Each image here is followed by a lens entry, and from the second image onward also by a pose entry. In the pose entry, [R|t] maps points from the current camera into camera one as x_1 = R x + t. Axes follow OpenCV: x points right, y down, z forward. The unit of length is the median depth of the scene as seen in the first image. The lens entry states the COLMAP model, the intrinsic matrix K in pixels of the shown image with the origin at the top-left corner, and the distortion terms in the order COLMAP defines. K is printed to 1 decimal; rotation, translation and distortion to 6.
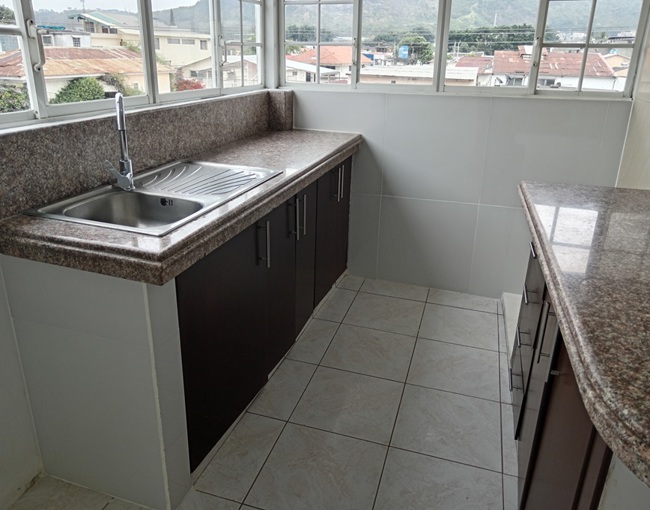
lens RADIAL K [[512.4, 0, 327.3], [0, 512.4, 255.5], [0, 0, 1]] dist [0.008530, -0.008120]
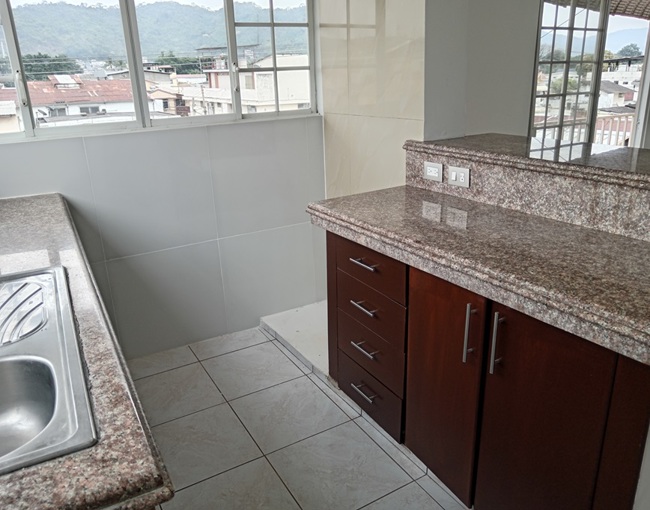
lens RADIAL K [[512.4, 0, 324.7], [0, 512.4, 252.5], [0, 0, 1]] dist [0.008530, -0.008120]
pose [[0.670797, -0.282919, 0.685556, -0.218288], [0.318576, 0.944672, 0.078134, -0.086991], [-0.669731, 0.165990, 0.723814, 0.196483]]
